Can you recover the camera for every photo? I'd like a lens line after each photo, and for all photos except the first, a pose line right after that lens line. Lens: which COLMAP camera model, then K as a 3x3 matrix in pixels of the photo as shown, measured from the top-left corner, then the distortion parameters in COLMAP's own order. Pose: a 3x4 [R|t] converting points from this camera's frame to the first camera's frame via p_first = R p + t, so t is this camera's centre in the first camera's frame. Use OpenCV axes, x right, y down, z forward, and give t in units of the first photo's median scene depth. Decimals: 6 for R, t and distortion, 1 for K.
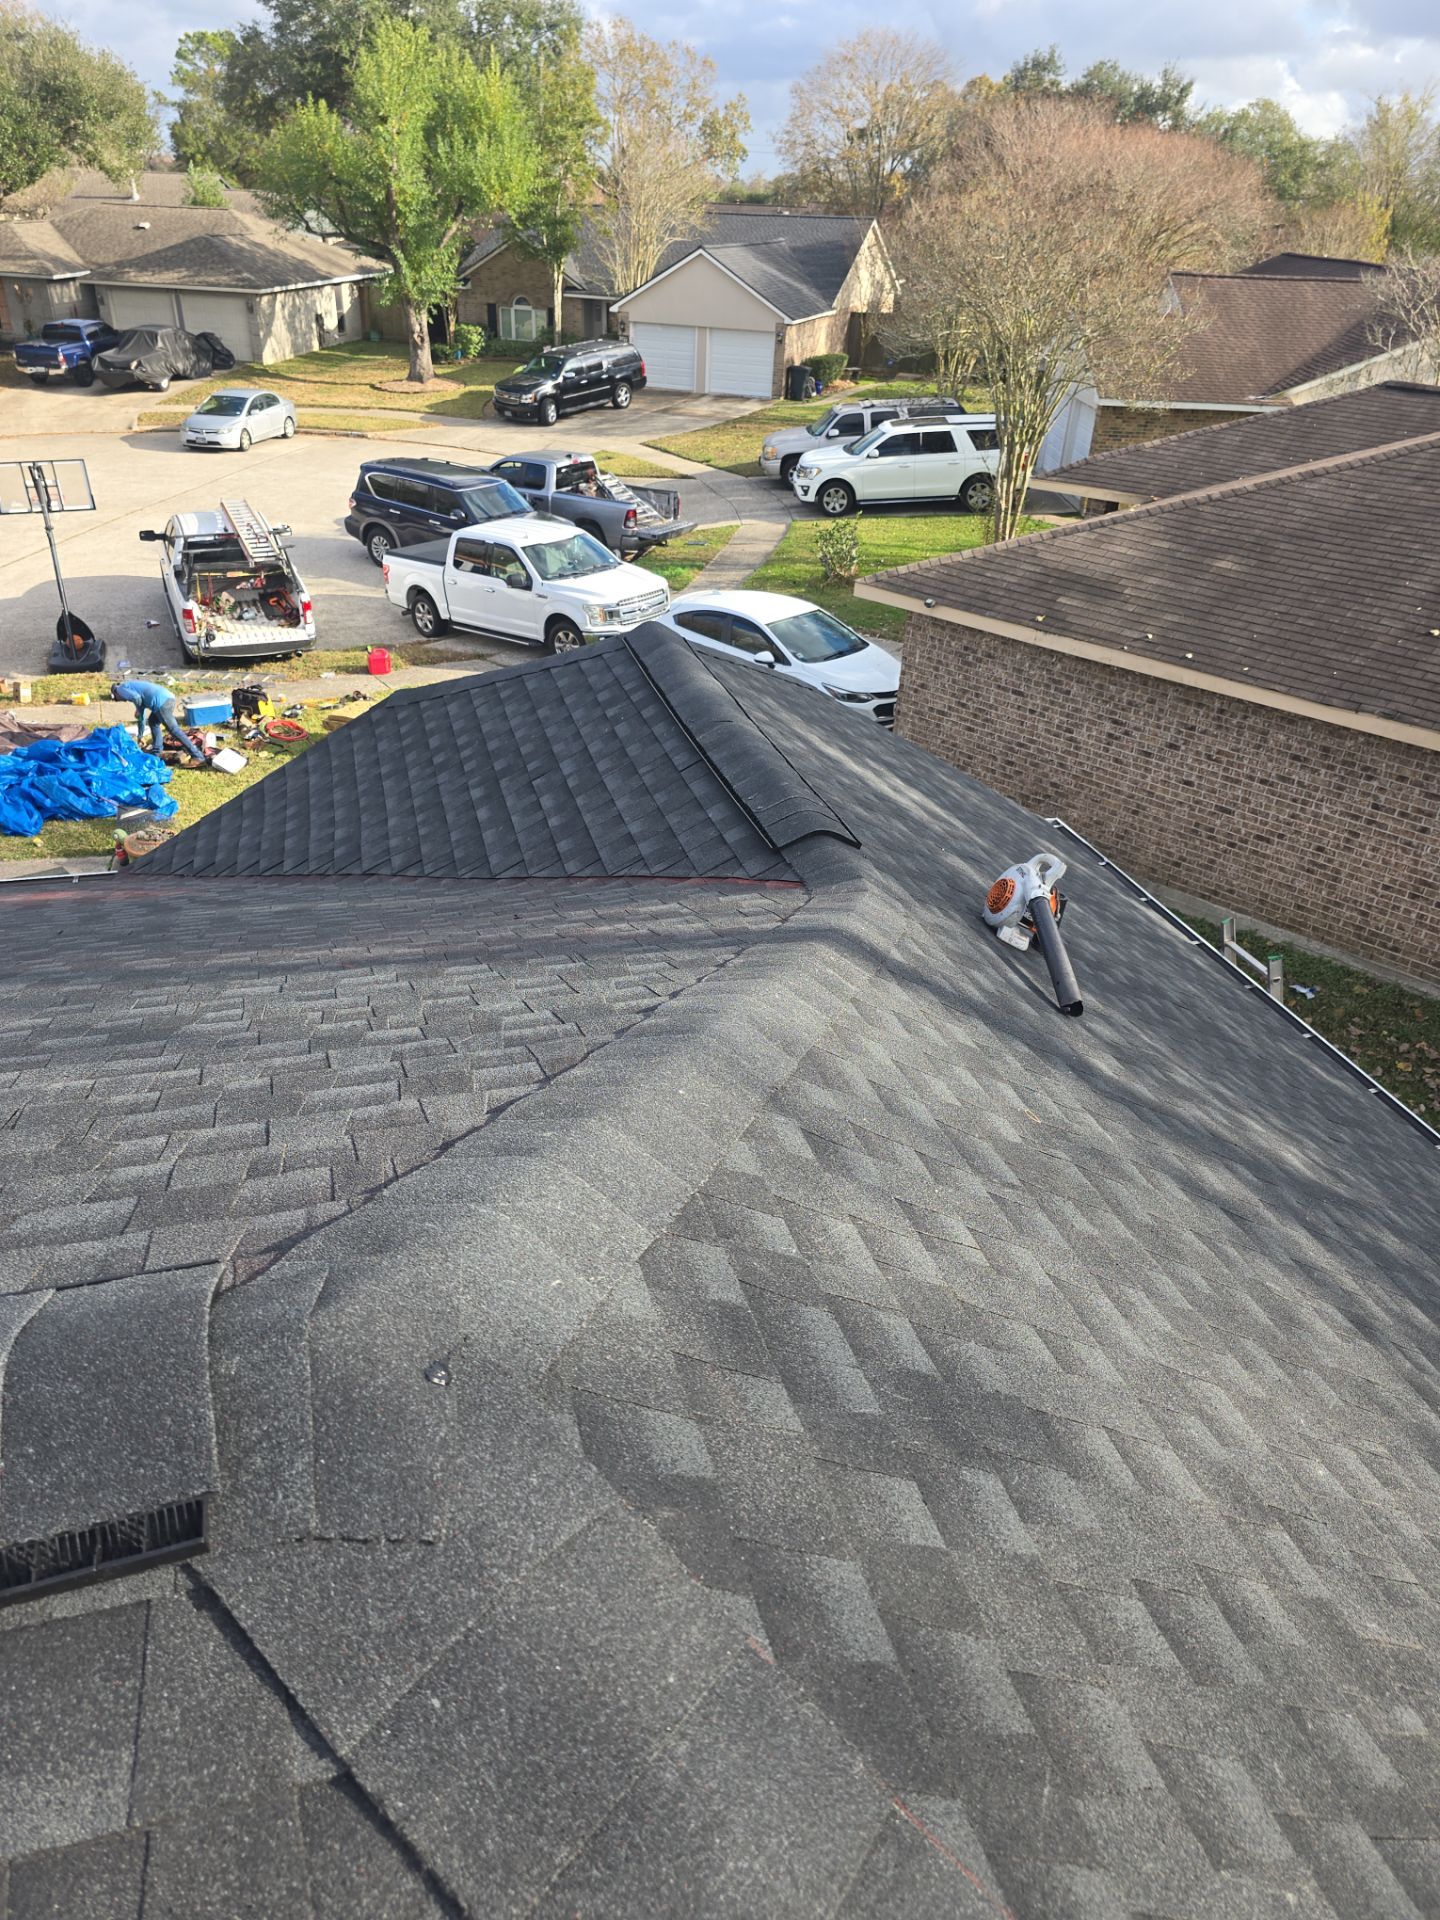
lens RADIAL K [[1292.7, 0, 723.4], [0, 1292.7, 955.0], [0, 0, 1]] dist [0.043589, -0.041232]
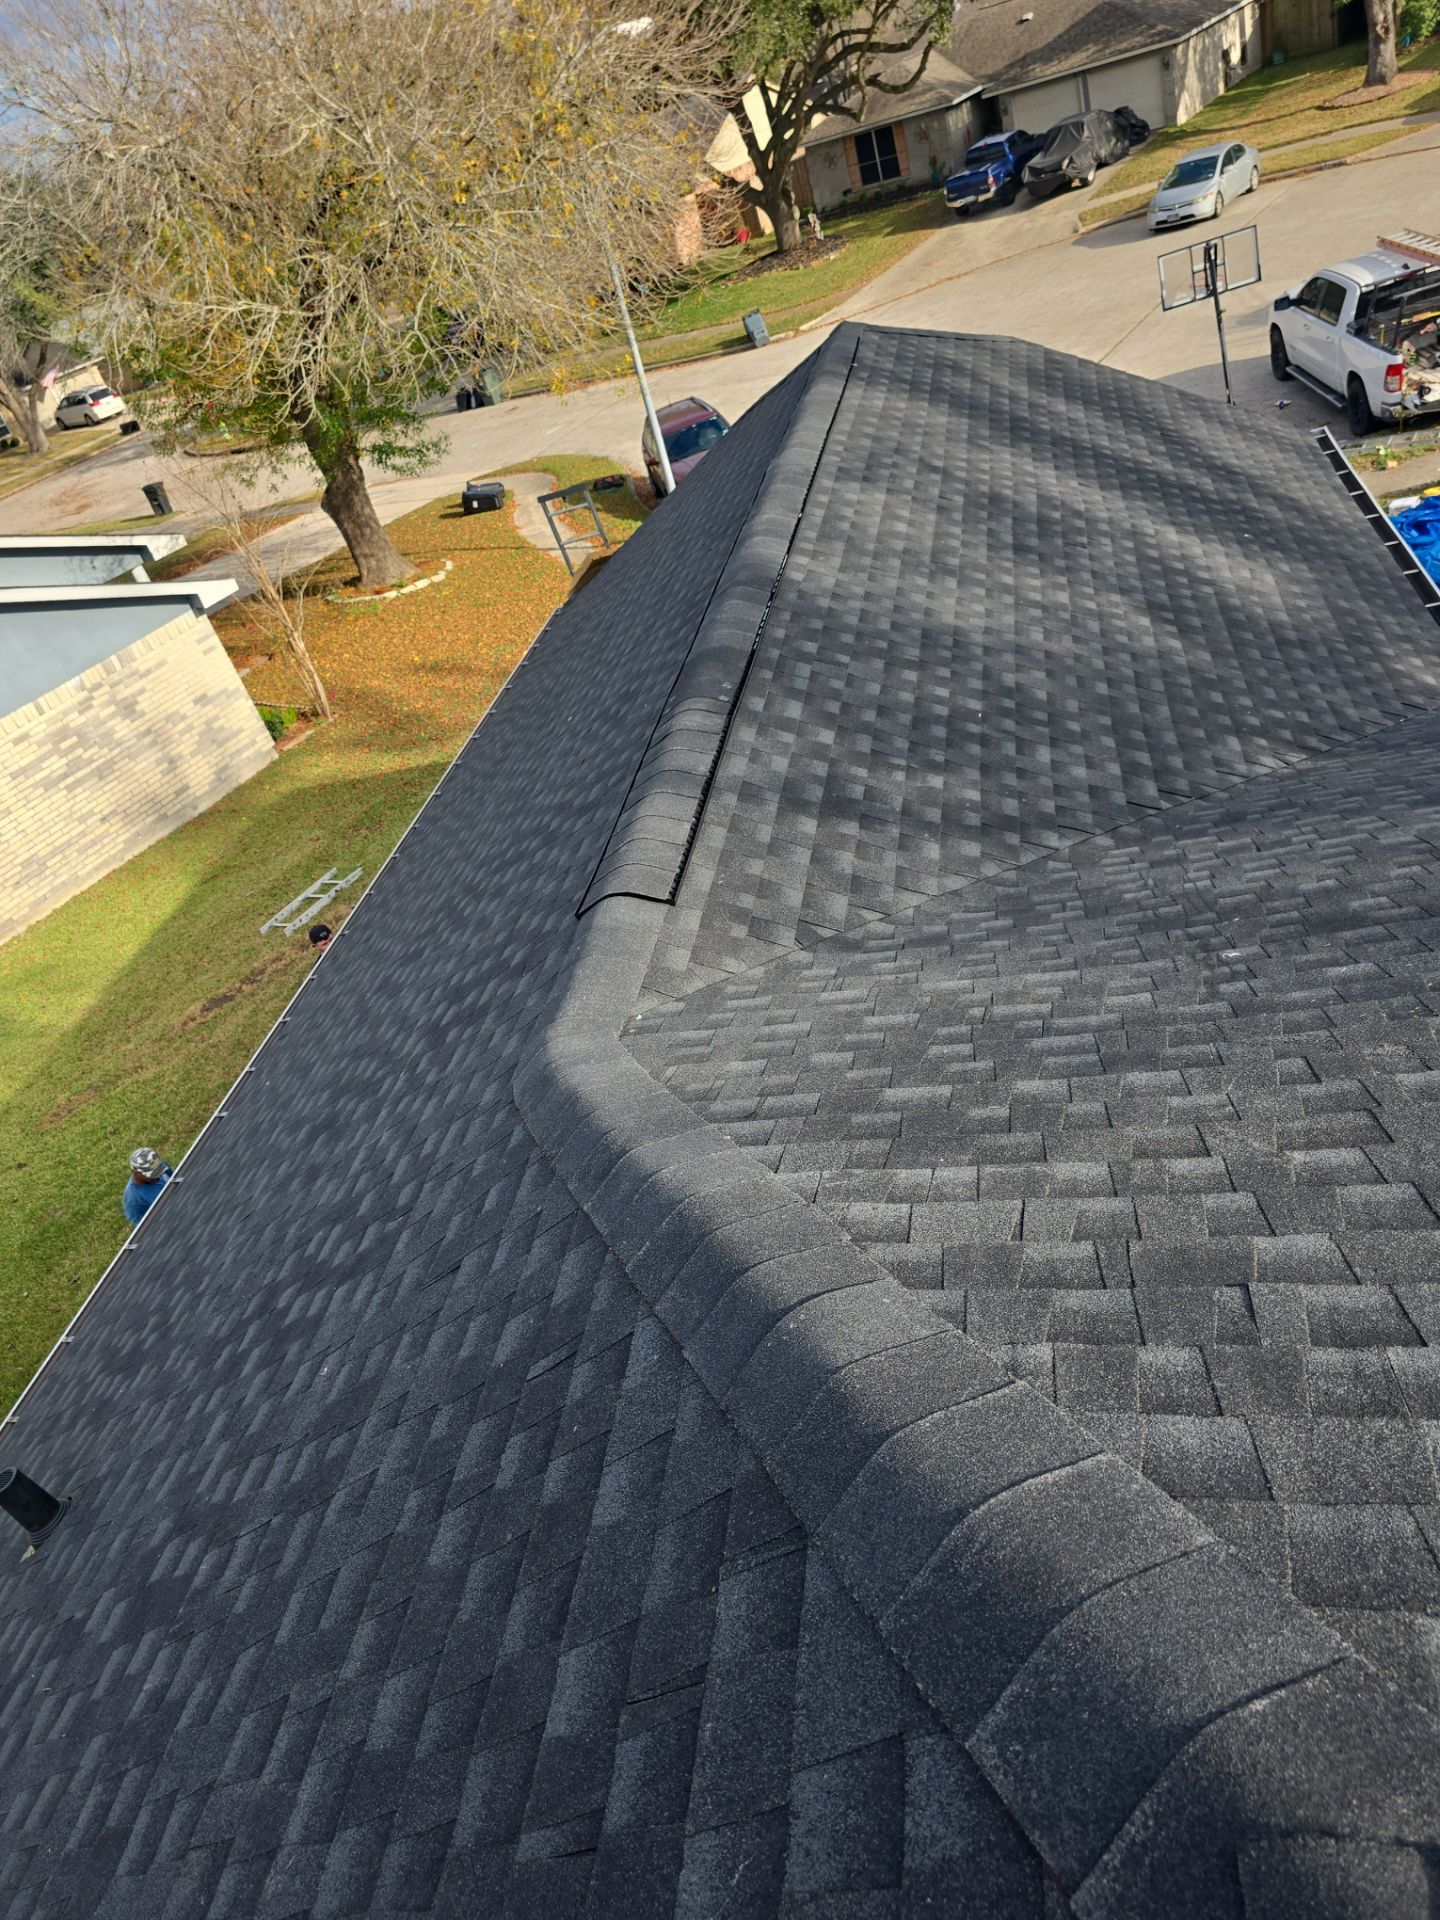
lens RADIAL K [[1292.7, 0, 711.6], [0, 1292.7, 975.7], [0, 0, 1]] dist [0.043589, -0.041232]
pose [[0.847922, 0.017152, -0.529843, -0.317915], [0.058207, 0.990421, 0.125212, 0.010576], [0.526915, -0.137011, 0.838802, -0.056316]]
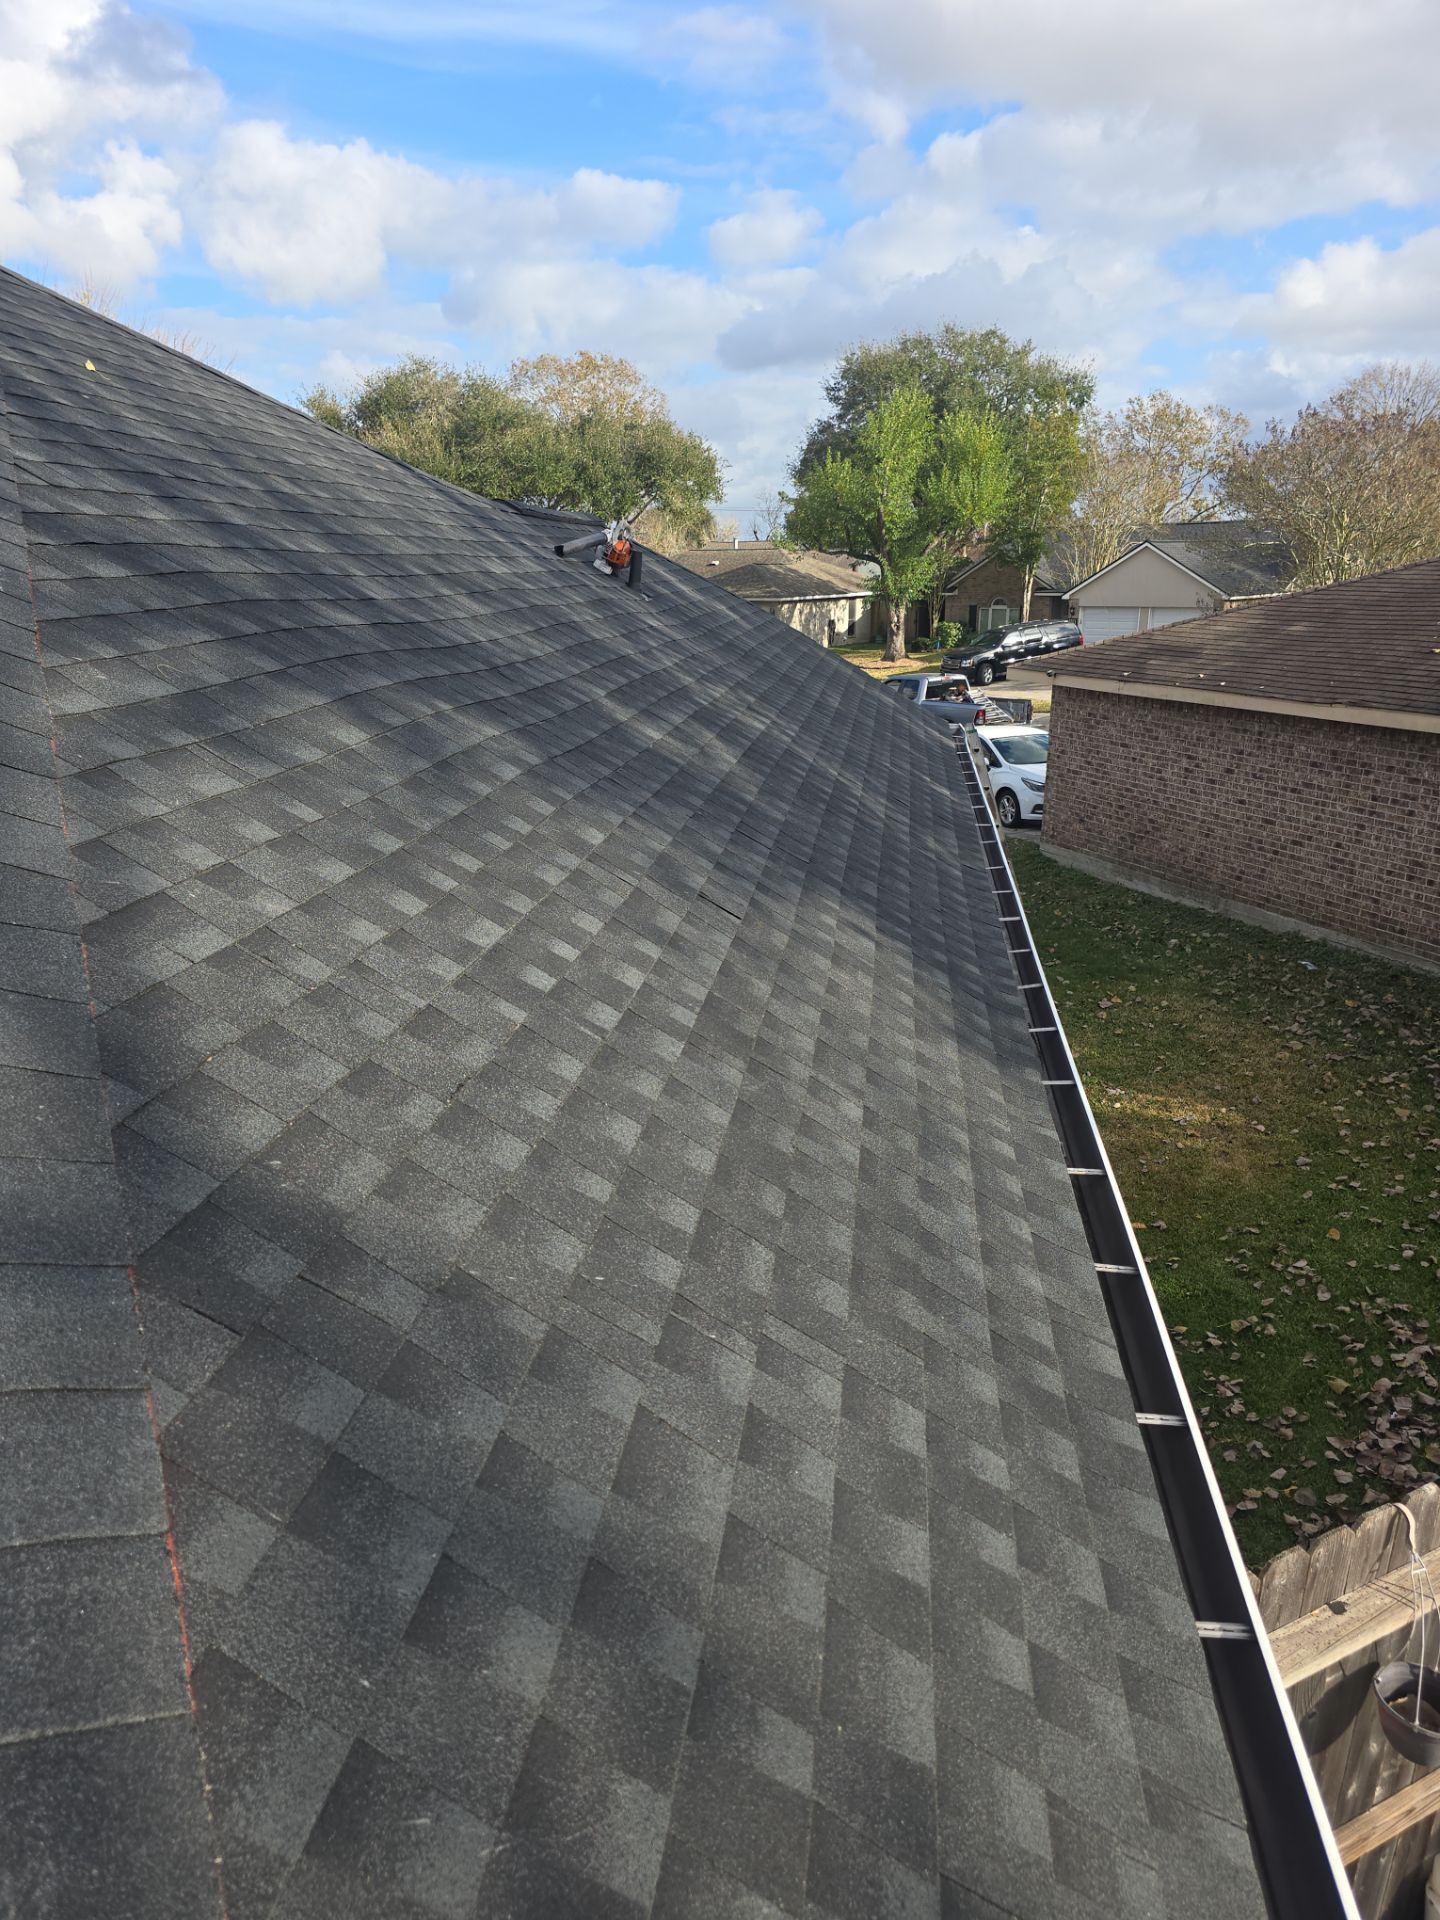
lens RADIAL K [[1292.7, 0, 710.8], [0, 1292.7, 952.1], [0, 0, 1]] dist [0.043589, -0.041232]
pose [[0.911612, 0.071814, -0.404731, 0.252174], [-0.167544, 0.964034, -0.206321, 0.191935], [0.375357, 0.255895, 0.890856, -0.097643]]
